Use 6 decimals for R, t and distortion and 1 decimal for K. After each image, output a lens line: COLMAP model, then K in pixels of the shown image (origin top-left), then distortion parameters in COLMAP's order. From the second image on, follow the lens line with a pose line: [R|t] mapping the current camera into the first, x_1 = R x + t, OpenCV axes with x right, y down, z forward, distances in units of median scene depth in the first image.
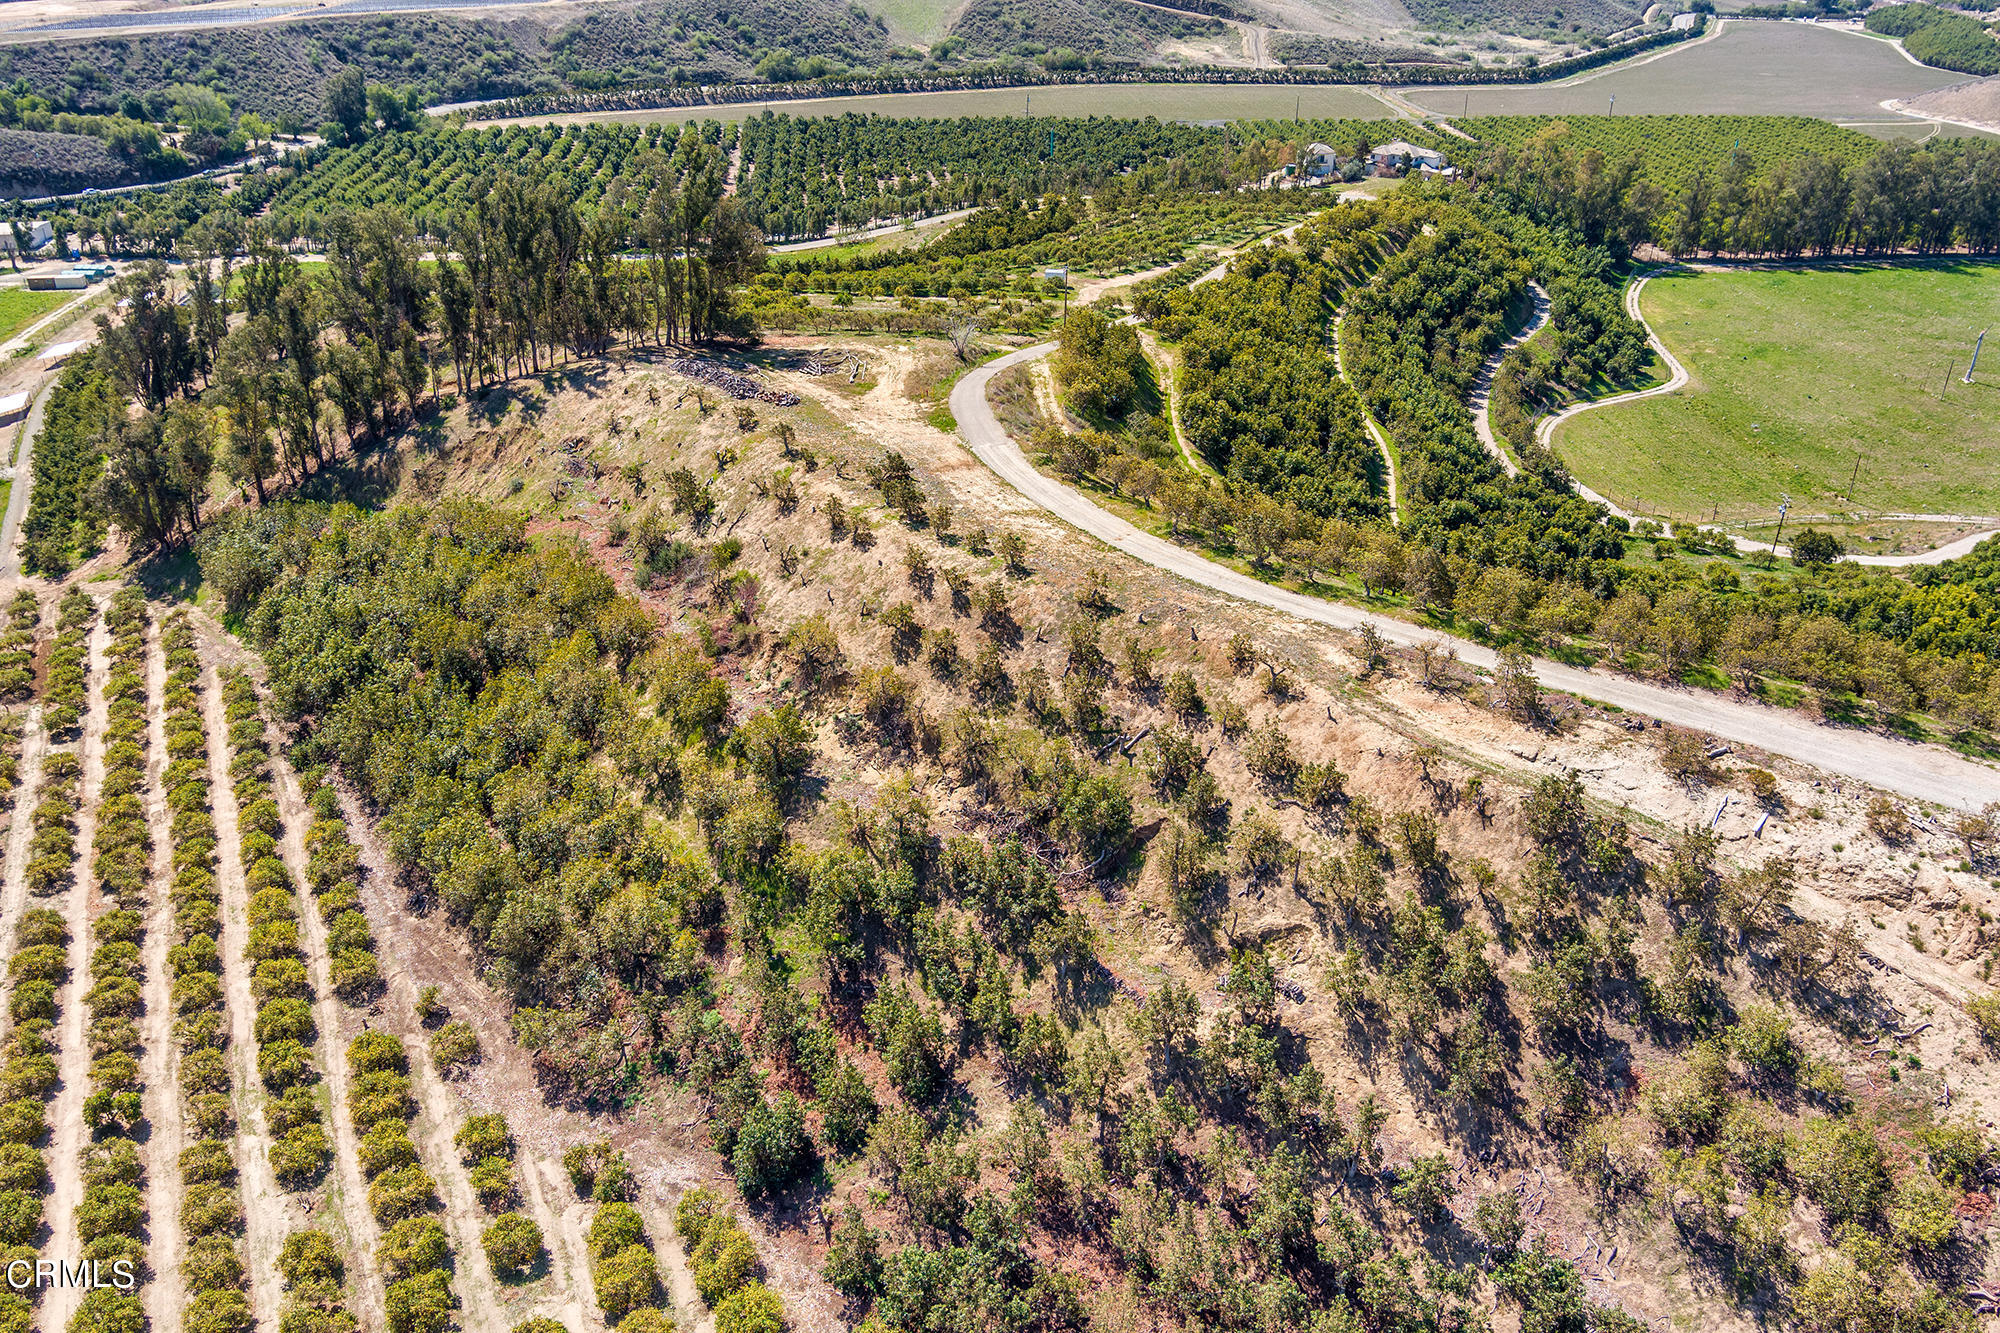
lens RADIAL K [[1628.8, 0, 1000.0], [0, 1628.8, 666.5], [0, 0, 1]] dist [-0.083534, 0.041565]
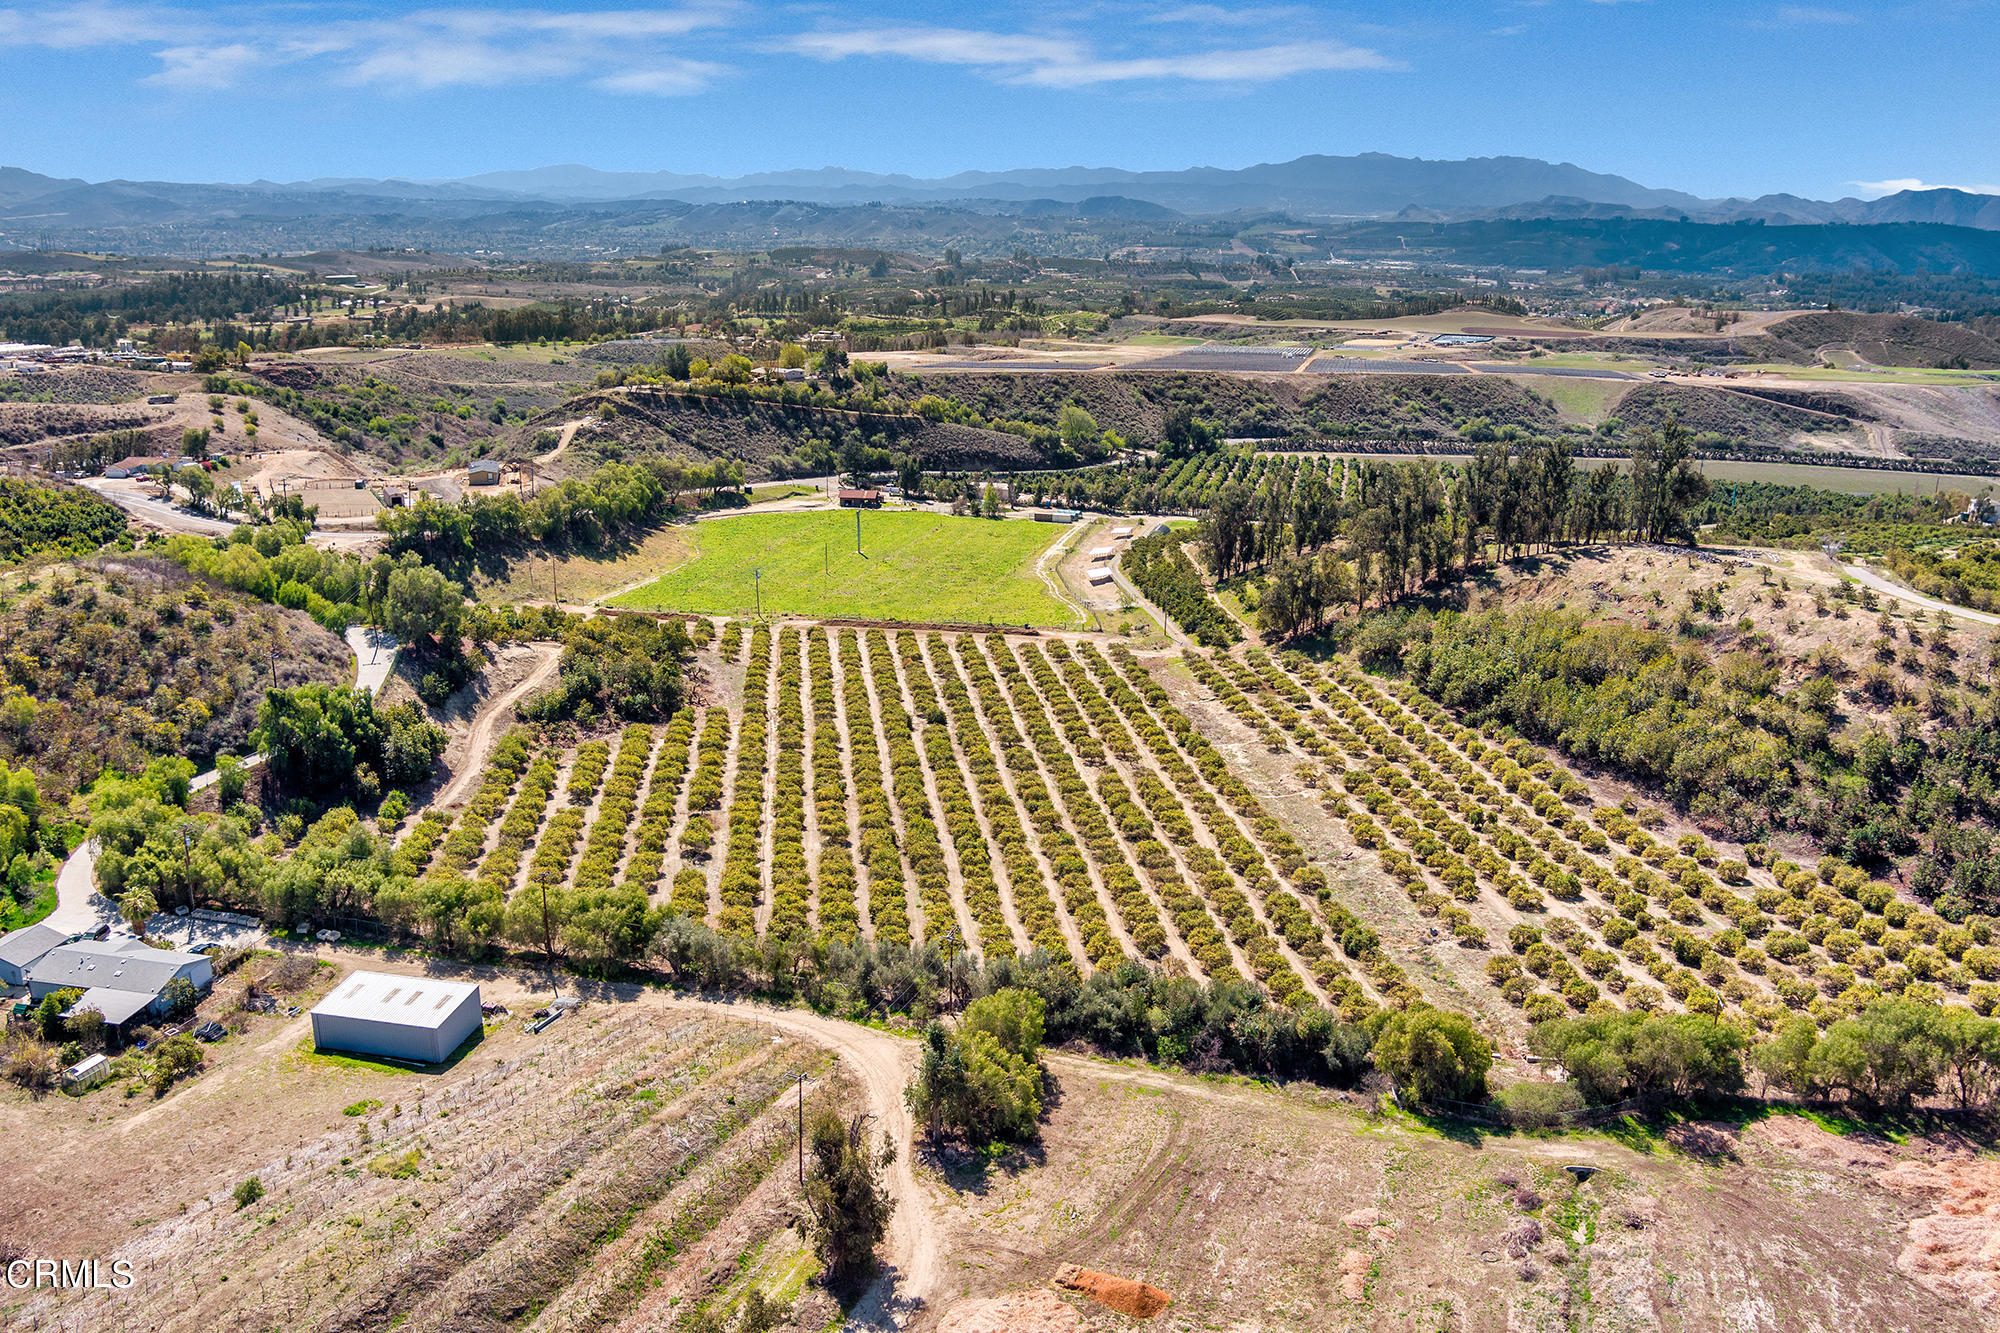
lens RADIAL K [[1628.8, 0, 1000.0], [0, 1628.8, 666.5], [0, 0, 1]] dist [-0.083534, 0.041565]
pose [[0.952096, 0.090372, -0.292141, -0.119992], [-0.155208, 0.965947, -0.207018, 0.130387], [0.263484, 0.242444, 0.933701, -0.238613]]
